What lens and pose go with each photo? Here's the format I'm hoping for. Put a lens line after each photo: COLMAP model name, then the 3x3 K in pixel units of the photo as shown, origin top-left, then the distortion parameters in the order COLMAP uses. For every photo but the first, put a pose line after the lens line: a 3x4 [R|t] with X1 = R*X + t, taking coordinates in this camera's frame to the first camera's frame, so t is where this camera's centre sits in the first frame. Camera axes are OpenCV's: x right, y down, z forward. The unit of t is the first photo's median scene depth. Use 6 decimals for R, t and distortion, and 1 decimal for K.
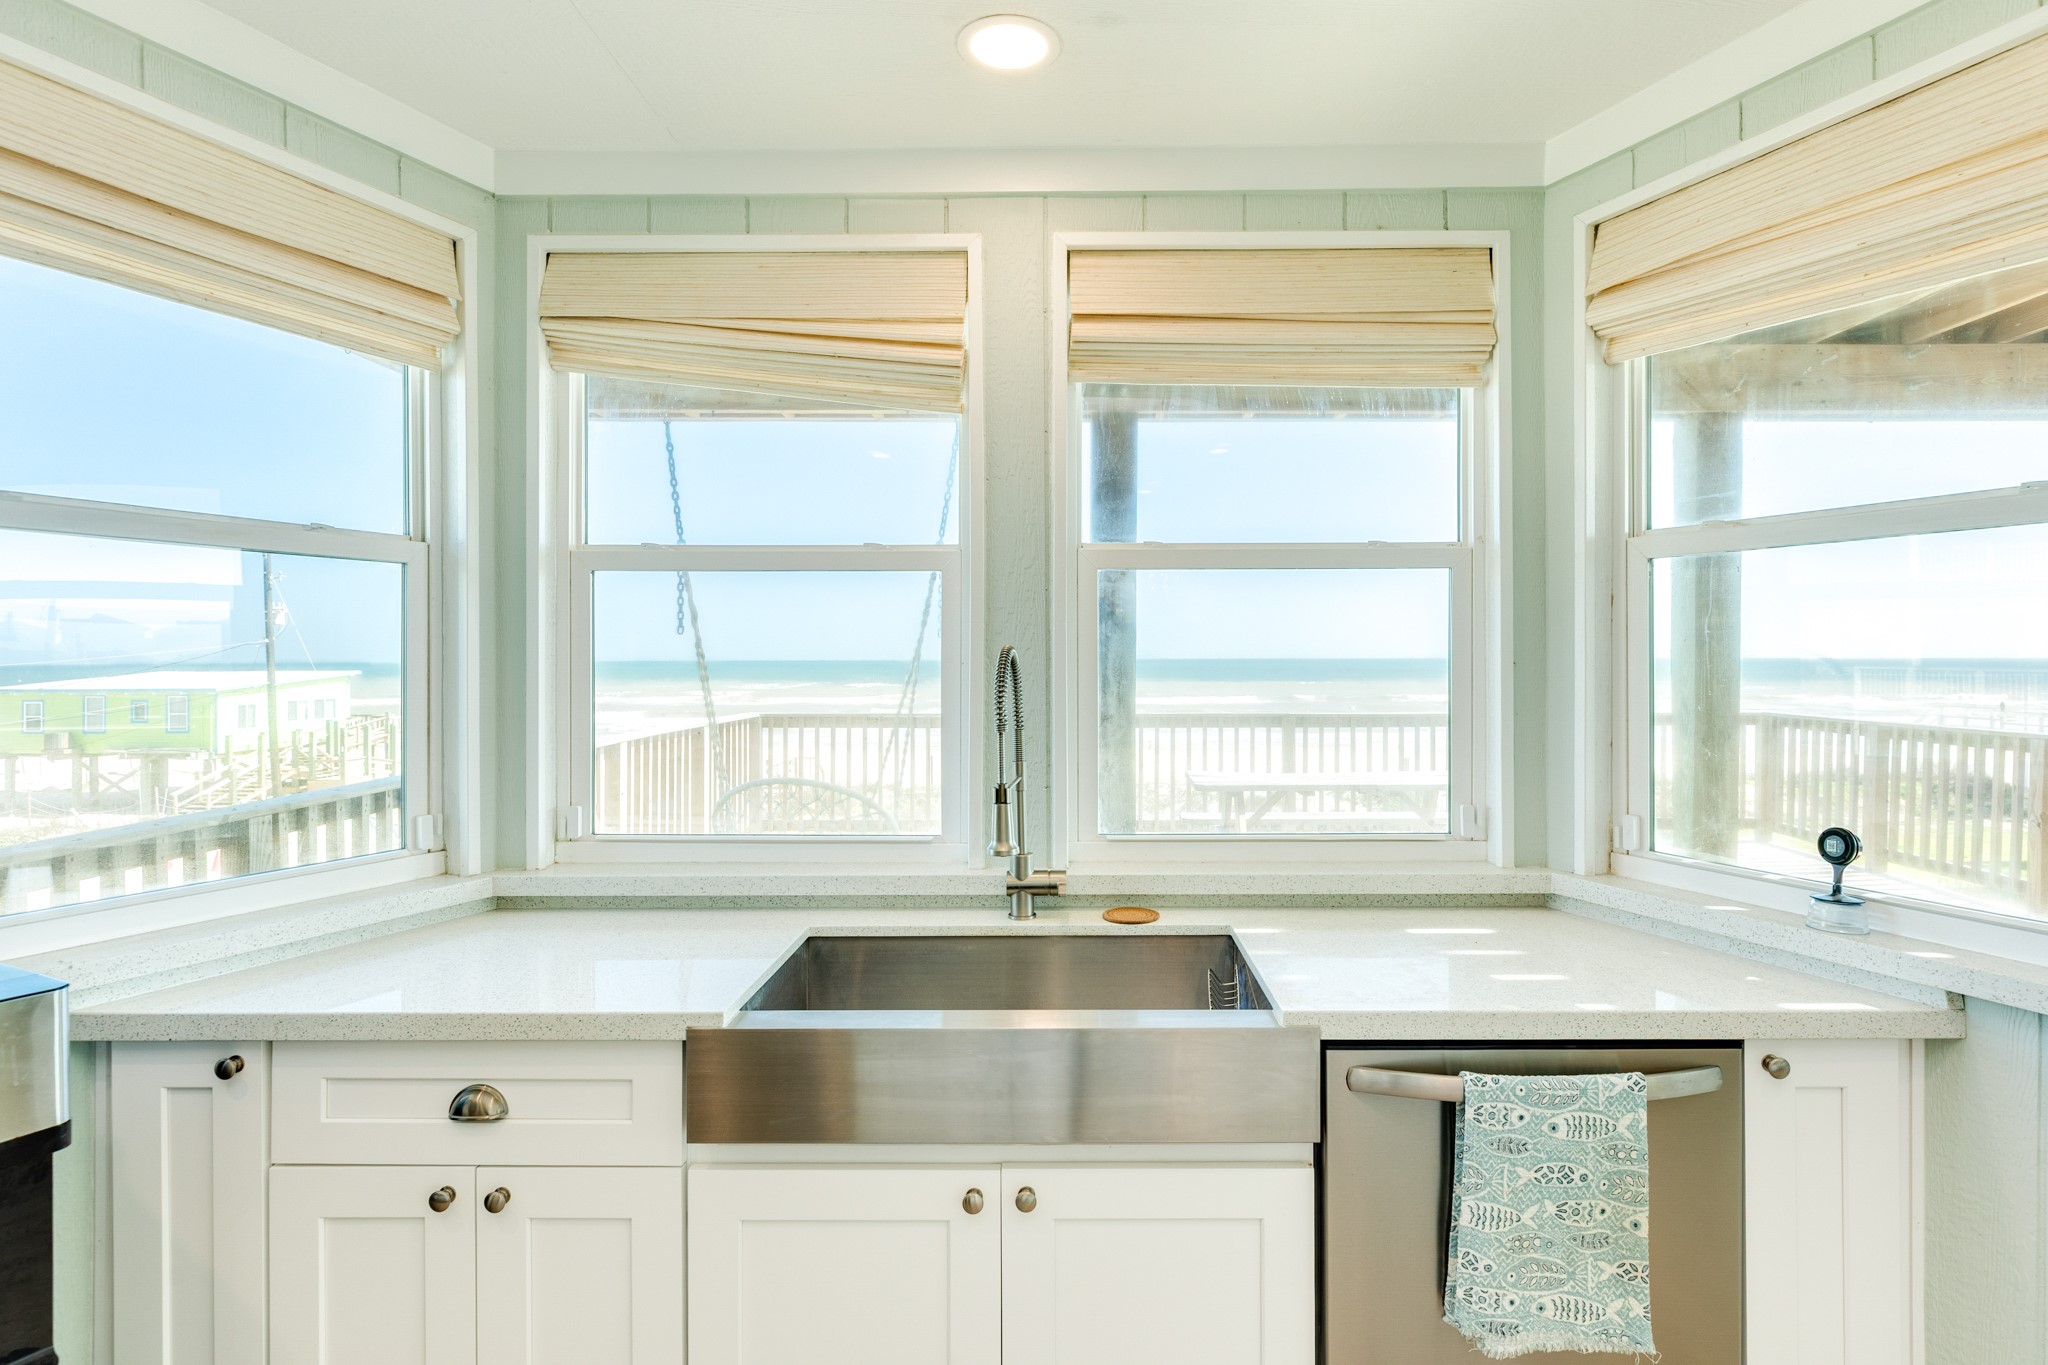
lens RADIAL K [[1073.0, 0, 1071.5], [0, 1073.0, 658.2], [0, 0, 1]] dist [-0.001818, -0.000721]
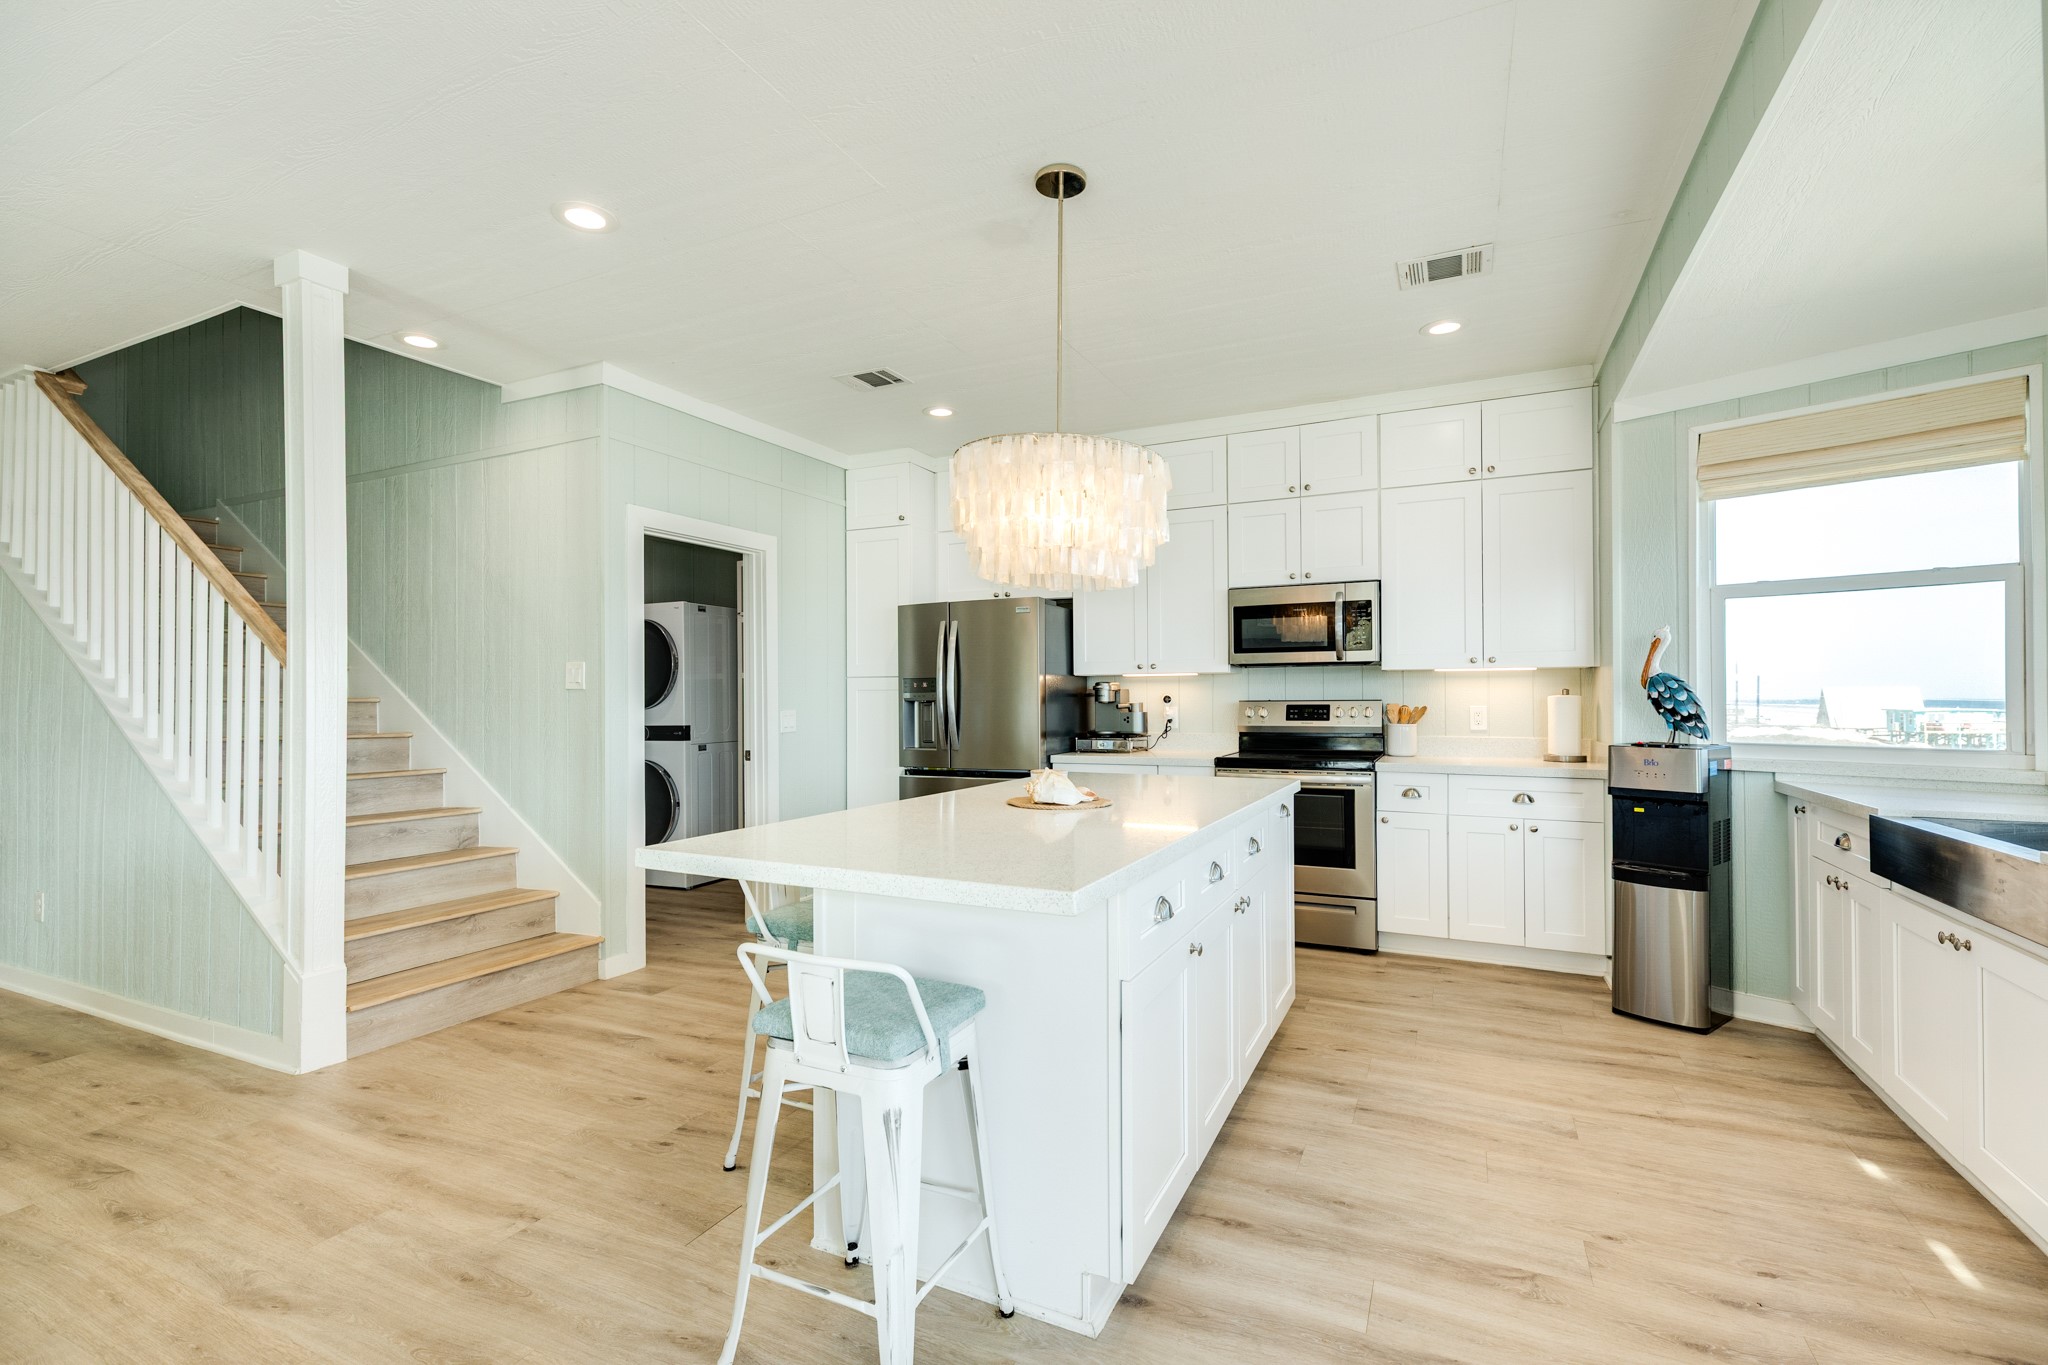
lens RADIAL K [[914.5, 0, 1028.9], [0, 914.5, 691.5], [0, 0, 1]] dist [0.010094, -0.000164]
pose [[-0.427613, -0.003762, -0.903954, 1.320849], [0.004754, 0.999968, -0.006410, 0.086989], [0.903949, -0.007038, -0.427581, 0.230835]]
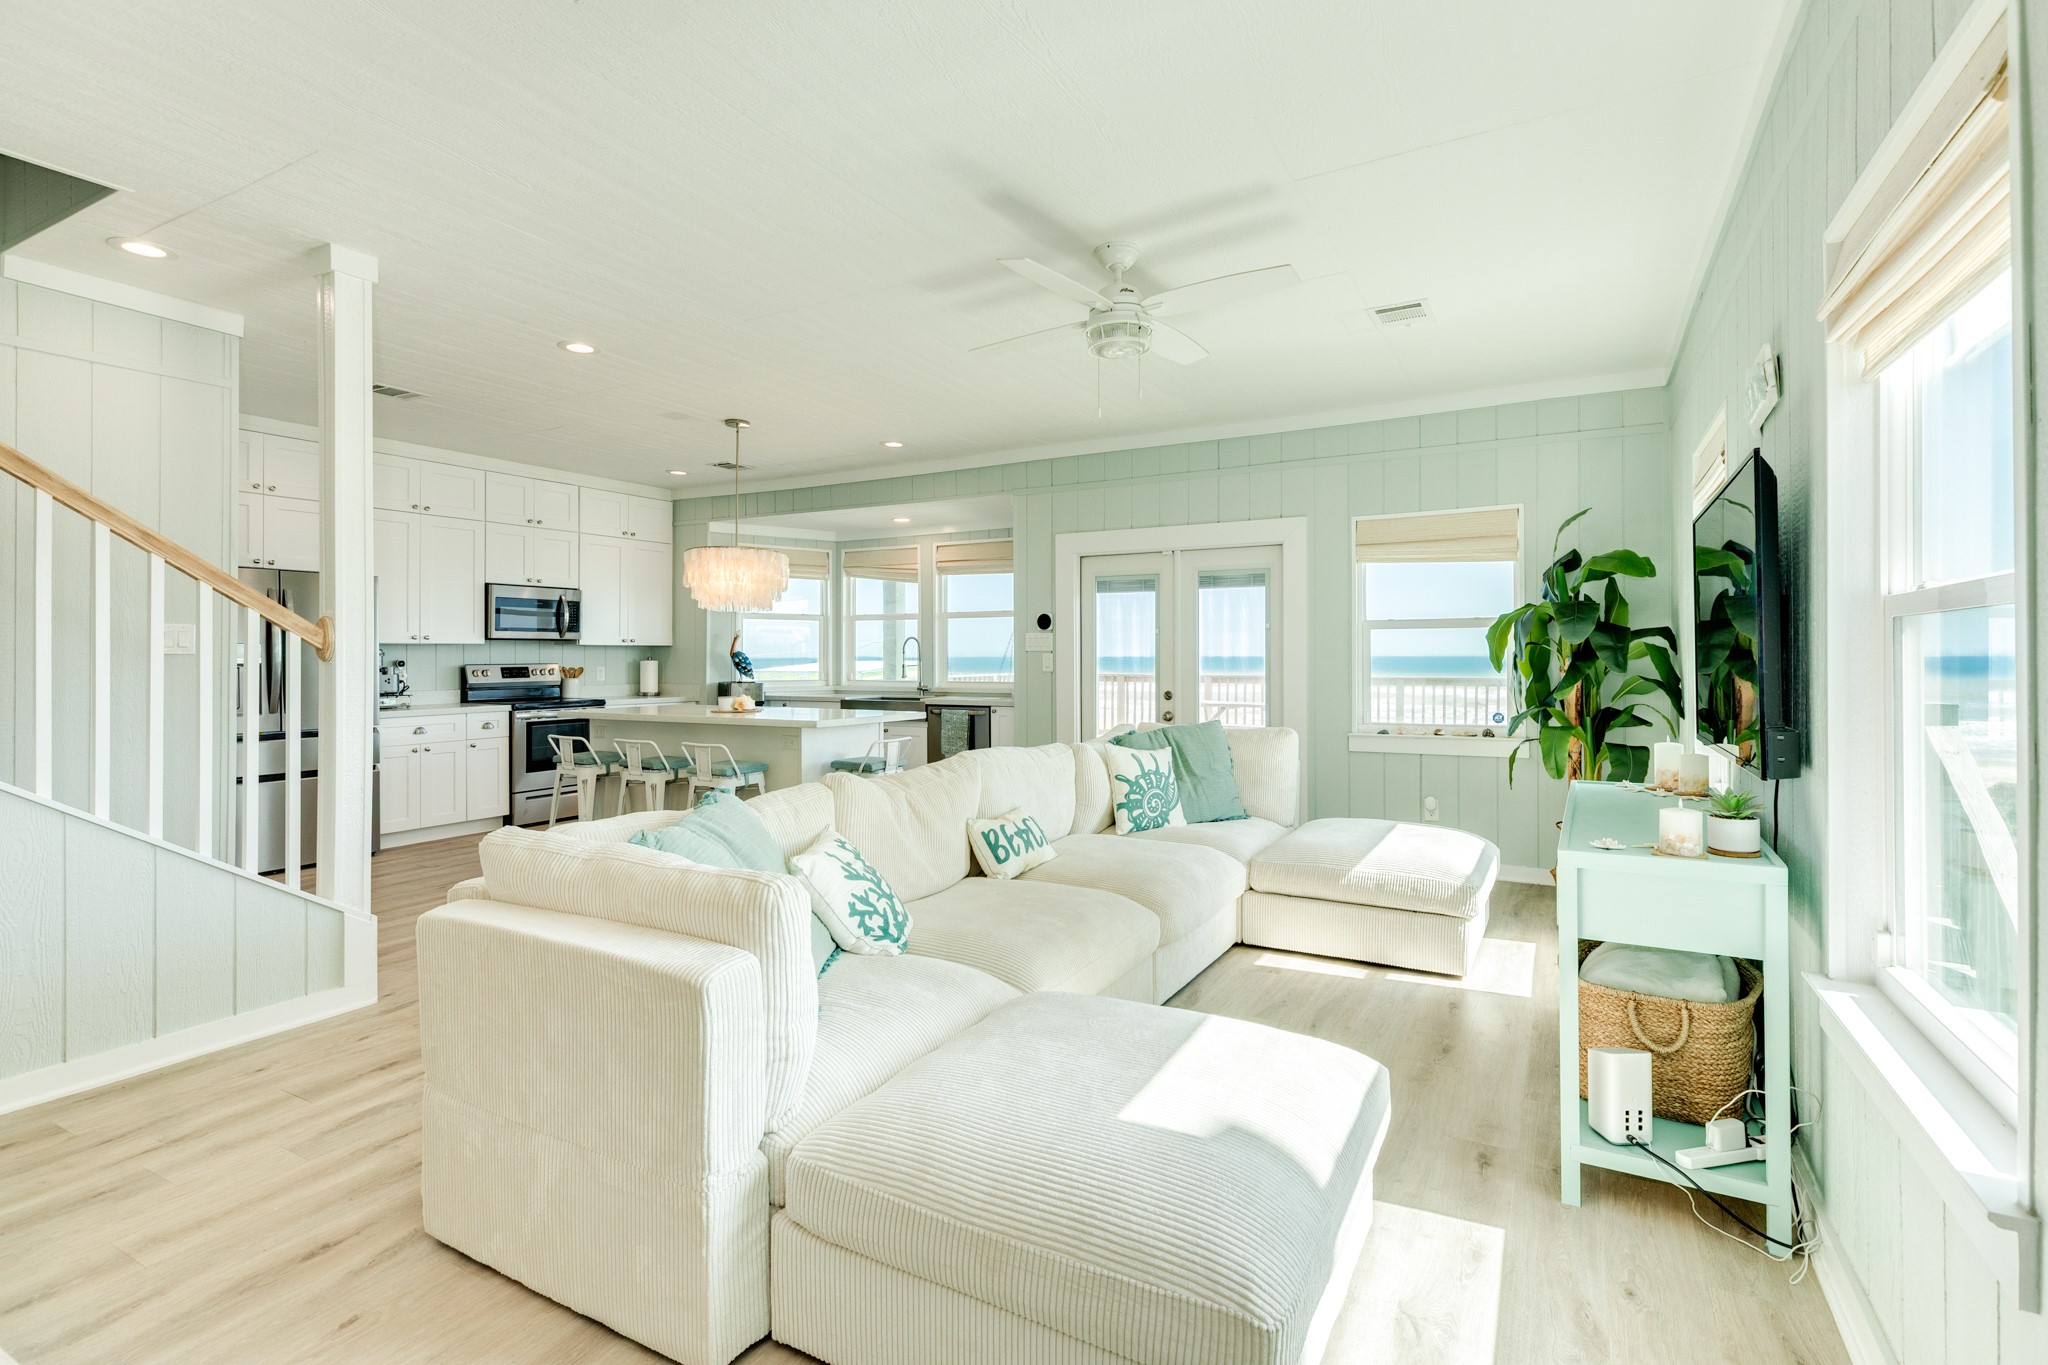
lens RADIAL K [[946.7, 0, 1048.7], [0, 946.7, 653.0], [0, 0, 1]] dist [-0.000201, -0.000623]
pose [[0.880748, -0.001701, -0.473583, 2.286988], [0.000362, 0.999996, -0.002919, 0.068622], [0.473586, 0.002399, 0.880744, -2.248278]]
